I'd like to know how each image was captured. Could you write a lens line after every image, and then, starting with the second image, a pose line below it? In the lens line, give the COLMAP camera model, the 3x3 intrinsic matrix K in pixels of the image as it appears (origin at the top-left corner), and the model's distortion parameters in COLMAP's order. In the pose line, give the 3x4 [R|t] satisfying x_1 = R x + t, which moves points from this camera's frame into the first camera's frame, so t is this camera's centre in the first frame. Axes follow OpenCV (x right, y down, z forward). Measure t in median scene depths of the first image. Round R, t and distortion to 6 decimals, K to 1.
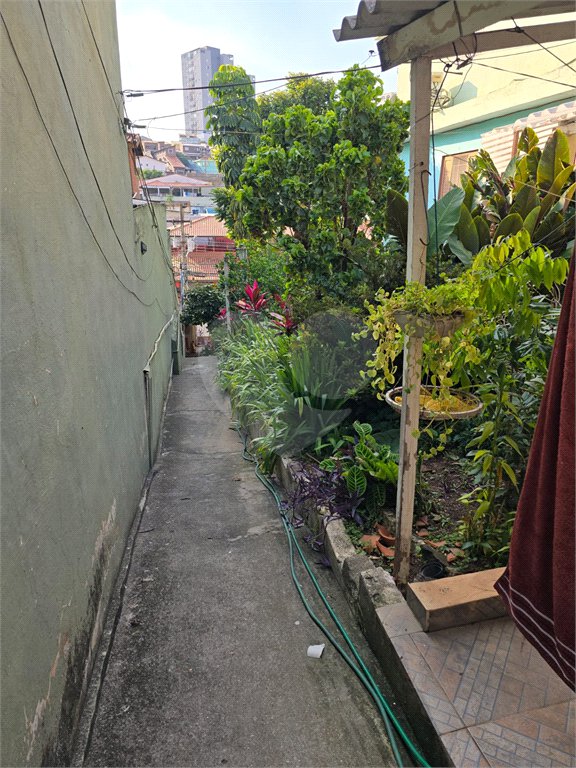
lens RADIAL K [[578.9, 0, 288.2], [0, 578.9, 384.7], [0, 0, 1]] dist [0.044101, -0.004526]
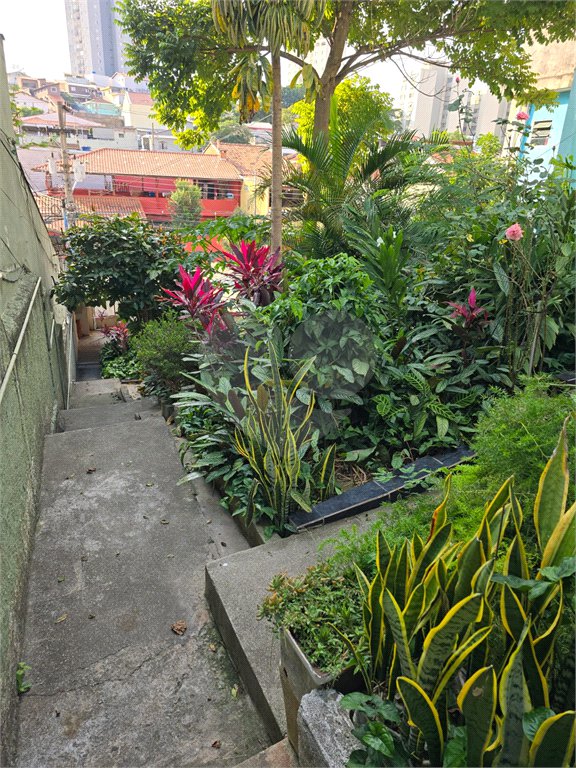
lens RADIAL K [[578.9, 0, 287.8], [0, 578.9, 383.7], [0, 0, 1]] dist [0.044101, -0.004526]
pose [[0.986747, -0.024798, 0.160360, -0.015846], [0.016337, 0.998414, 0.053869, -0.012473], [-0.161442, -0.050535, 0.985588, 0.099760]]
